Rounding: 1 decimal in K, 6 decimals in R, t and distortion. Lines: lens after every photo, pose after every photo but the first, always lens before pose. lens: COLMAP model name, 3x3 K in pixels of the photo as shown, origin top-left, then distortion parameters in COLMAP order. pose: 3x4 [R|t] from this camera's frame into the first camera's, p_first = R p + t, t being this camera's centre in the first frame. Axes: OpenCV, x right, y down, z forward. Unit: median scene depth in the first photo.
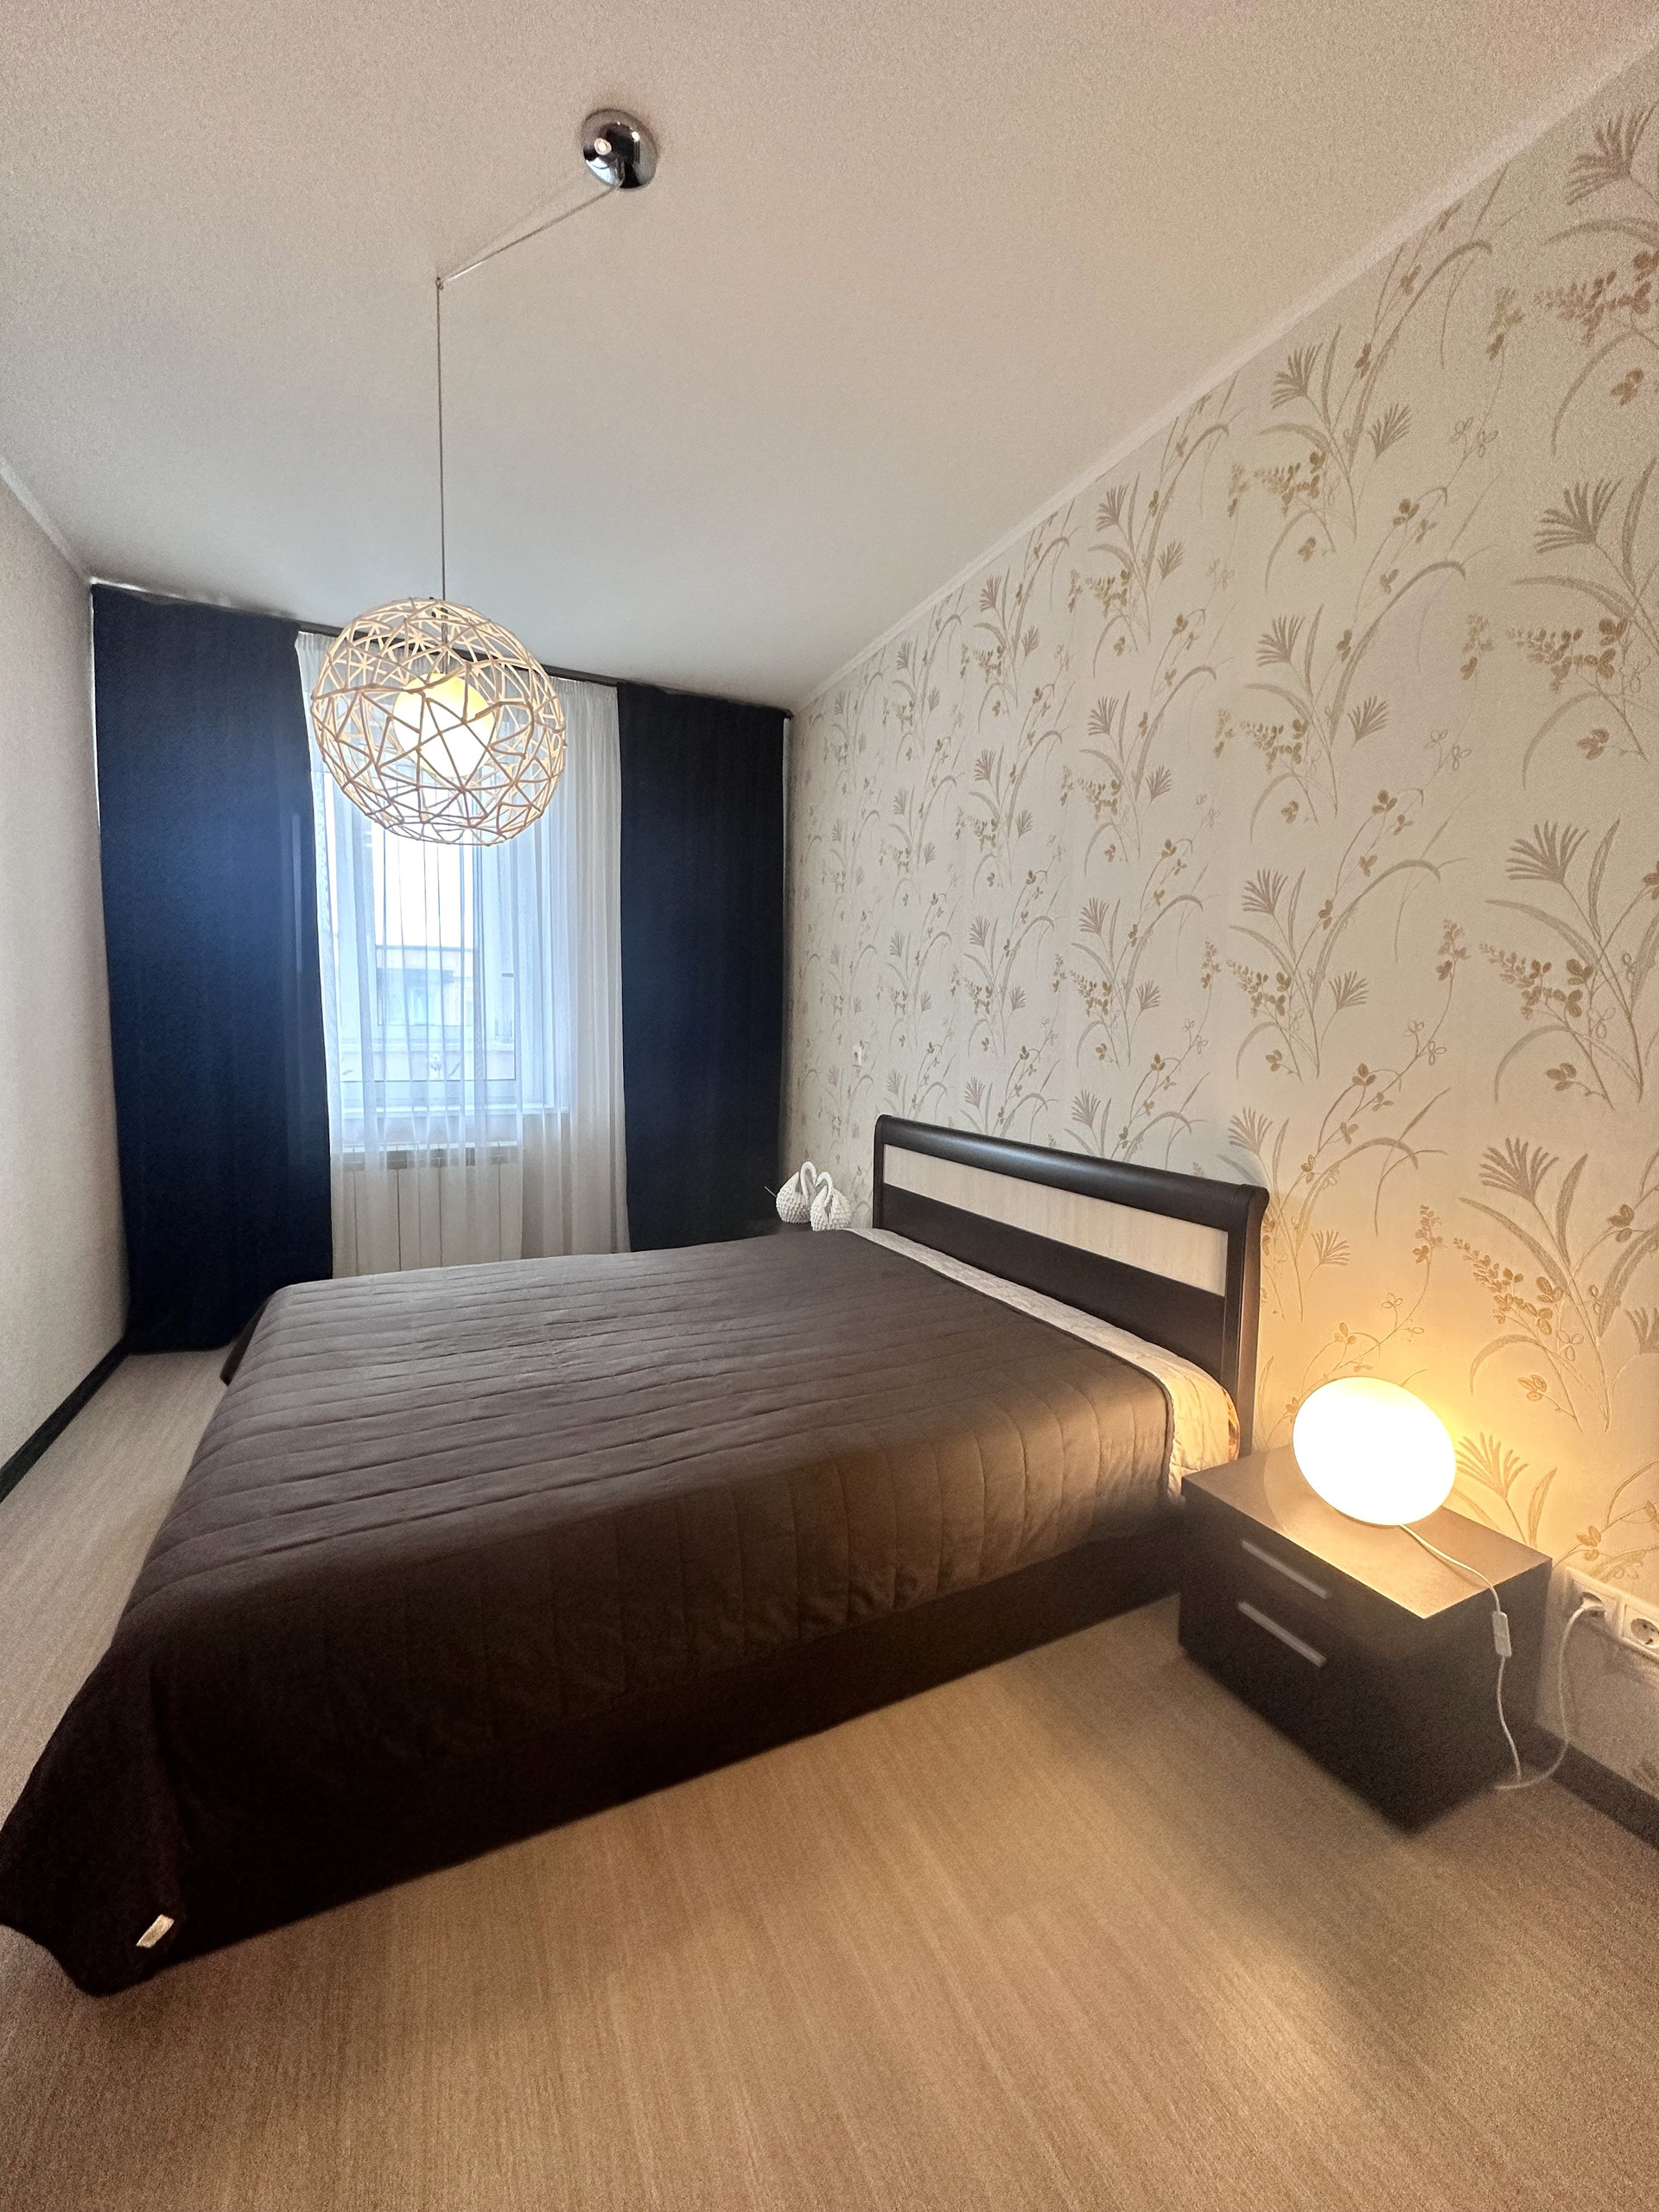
lens RADIAL K [[855.2, 0, 822.4], [0, 855.2, 1083.3], [0, 0, 1]] dist [-0.002528, 0.000433]
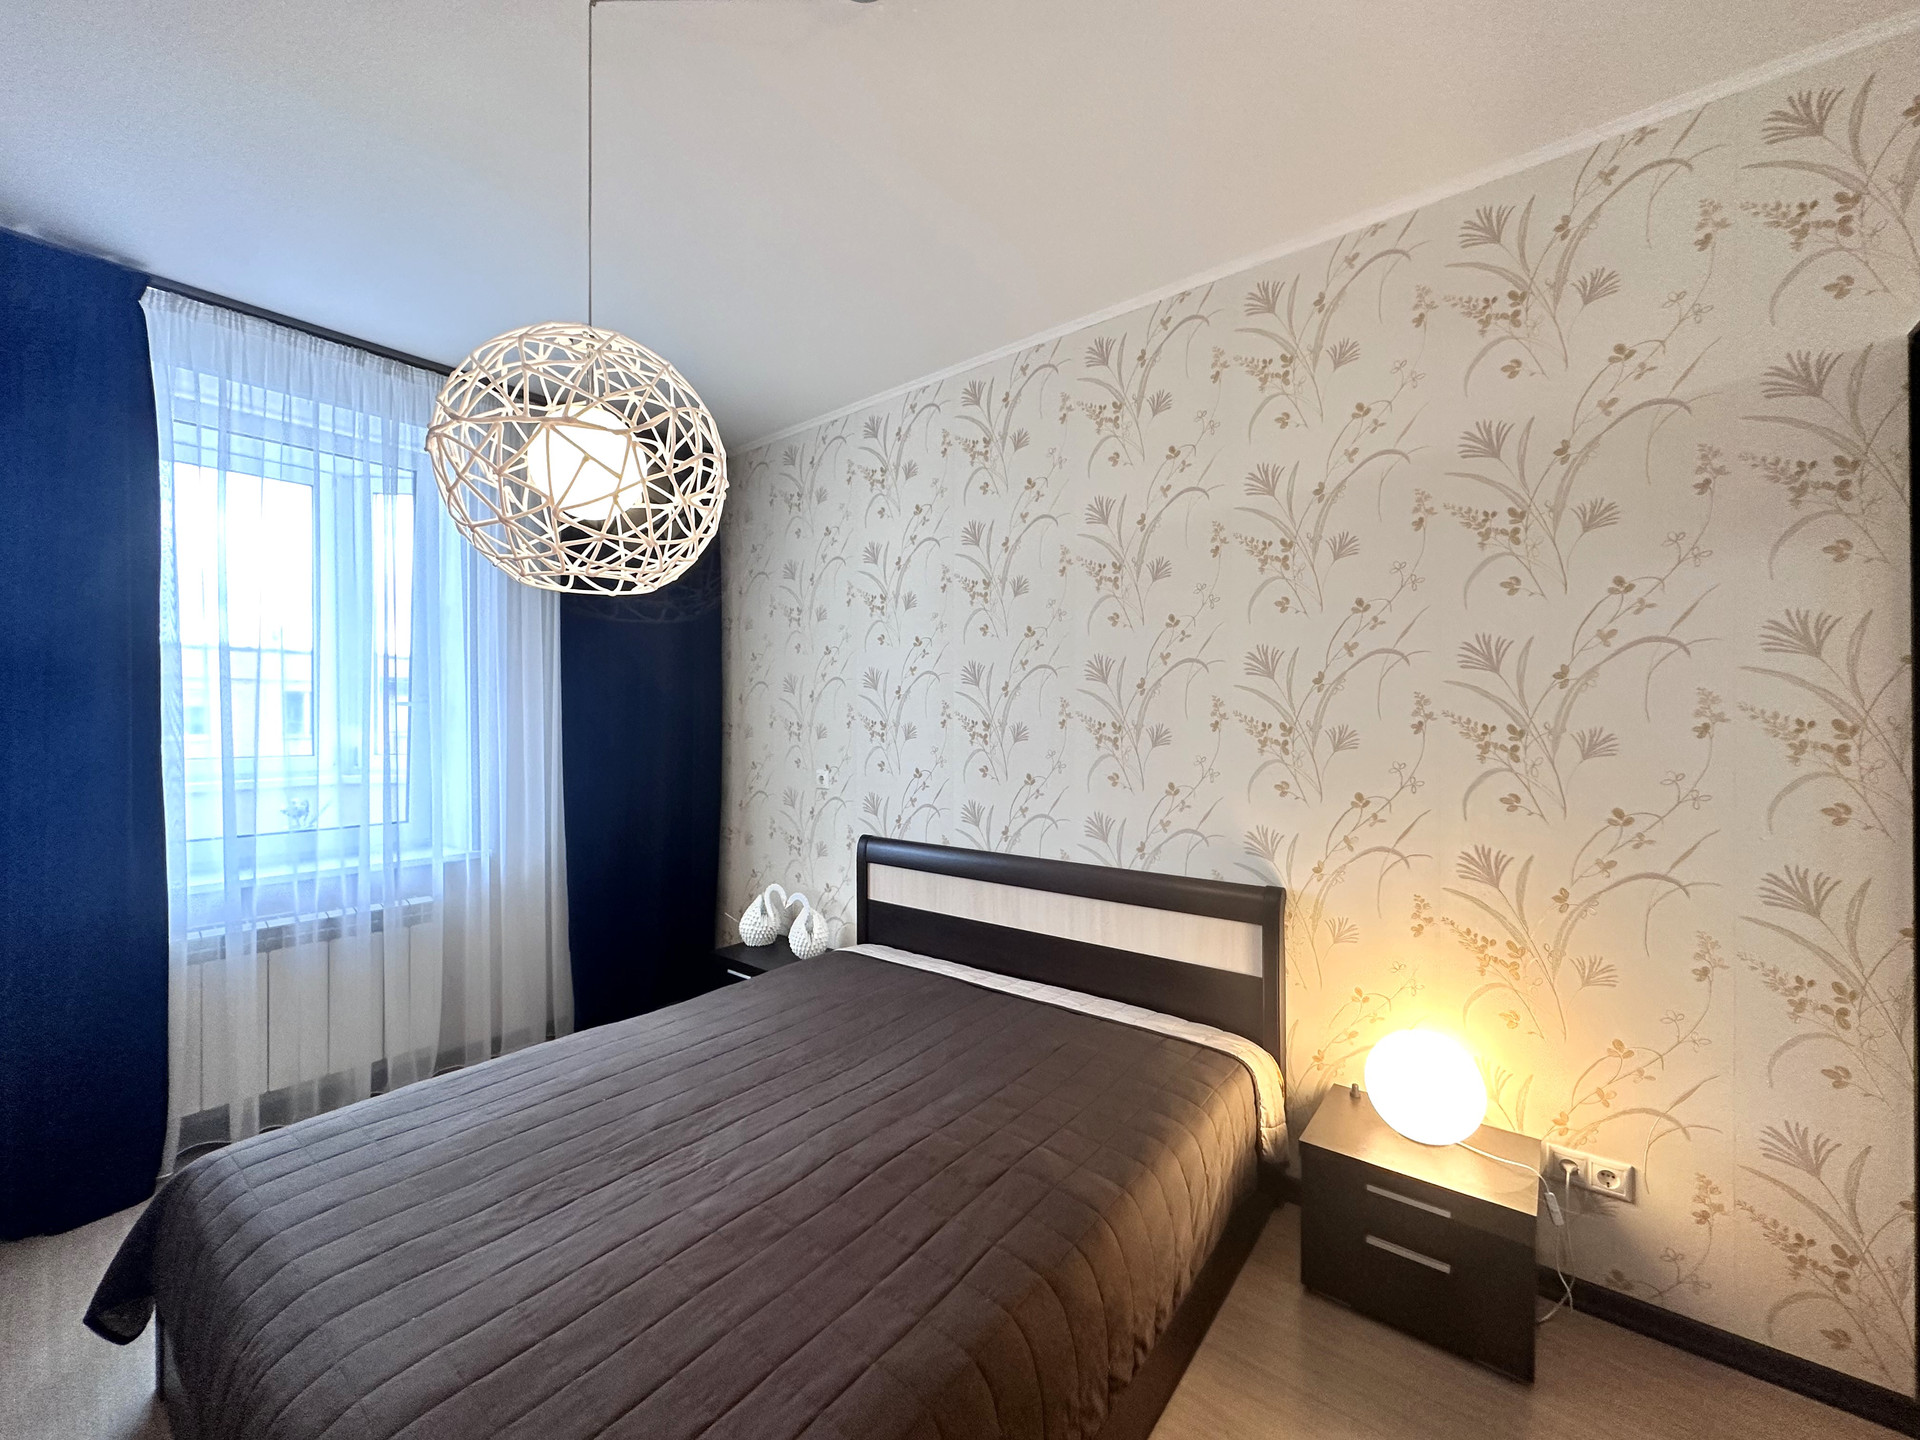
lens RADIAL K [[742.3, 0, 941.4], [0, 742.3, 709.0], [0, 0, 1]] dist [-0.002528, 0.000433]
pose [[0.903013, -0.006213, 0.429568, -0.404727], [0.042397, 0.996303, -0.074716, -0.079879], [-0.427516, 0.085682, 0.899938, 0.170654]]
